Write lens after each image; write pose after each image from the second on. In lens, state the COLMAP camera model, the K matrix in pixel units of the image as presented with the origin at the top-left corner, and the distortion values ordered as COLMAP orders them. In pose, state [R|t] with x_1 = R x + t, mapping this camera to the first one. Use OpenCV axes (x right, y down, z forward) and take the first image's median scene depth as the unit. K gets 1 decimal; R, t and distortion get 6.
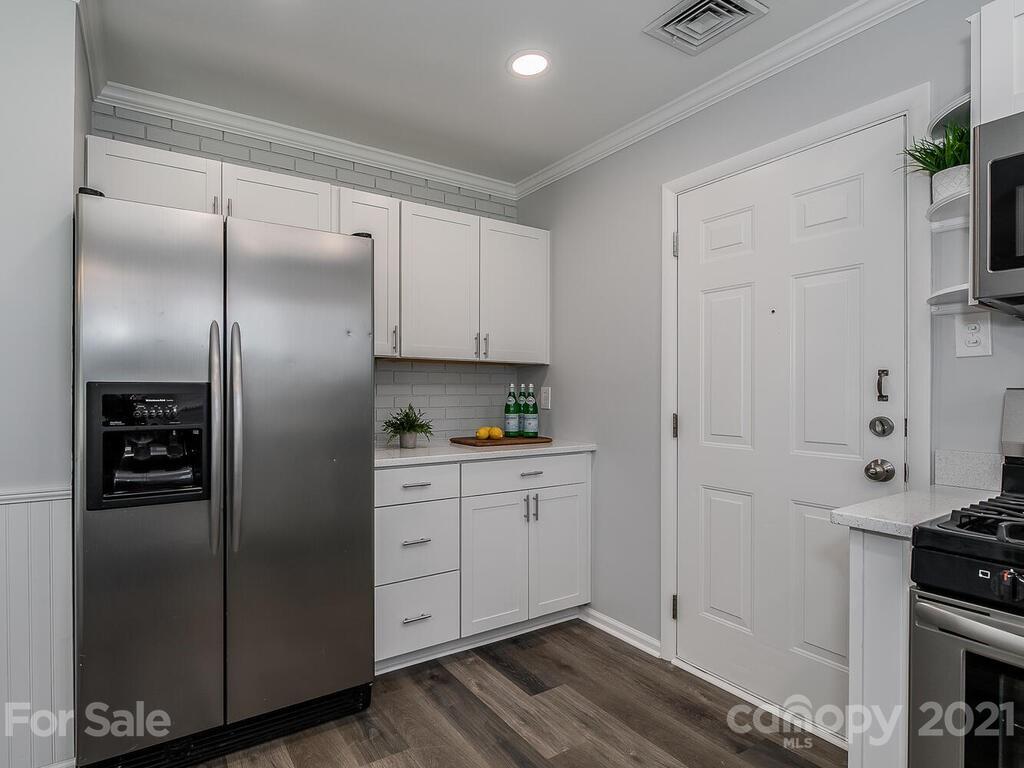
lens RADIAL K [[537.1, 0, 470.0], [0, 537.1, 388.5], [0, 0, 1]] dist [-0.005770, -0.001471]
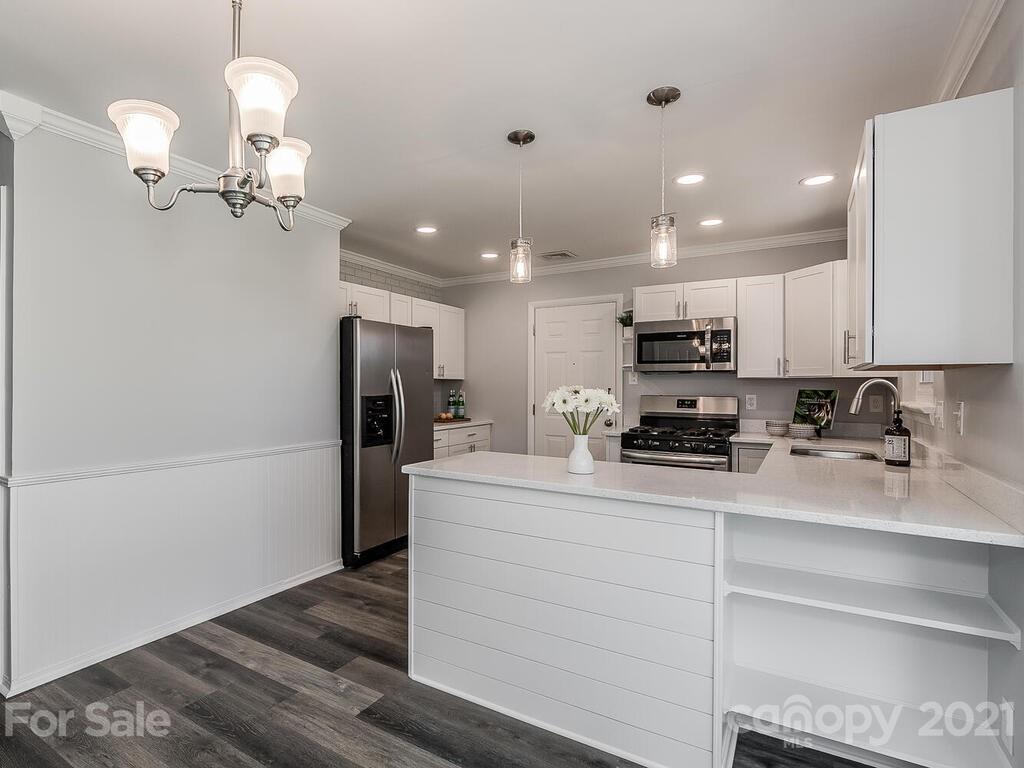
lens RADIAL K [[556.2, 0, 490.4], [0, 556.2, 388.3], [0, 0, 1]] dist [0.000876, 0.000406]
pose [[0.874533, 0.000660, 0.484966, -1.083594], [-0.005294, 0.999952, 0.008186, -0.047379], [-0.484938, -0.009726, 0.874495, -1.142754]]
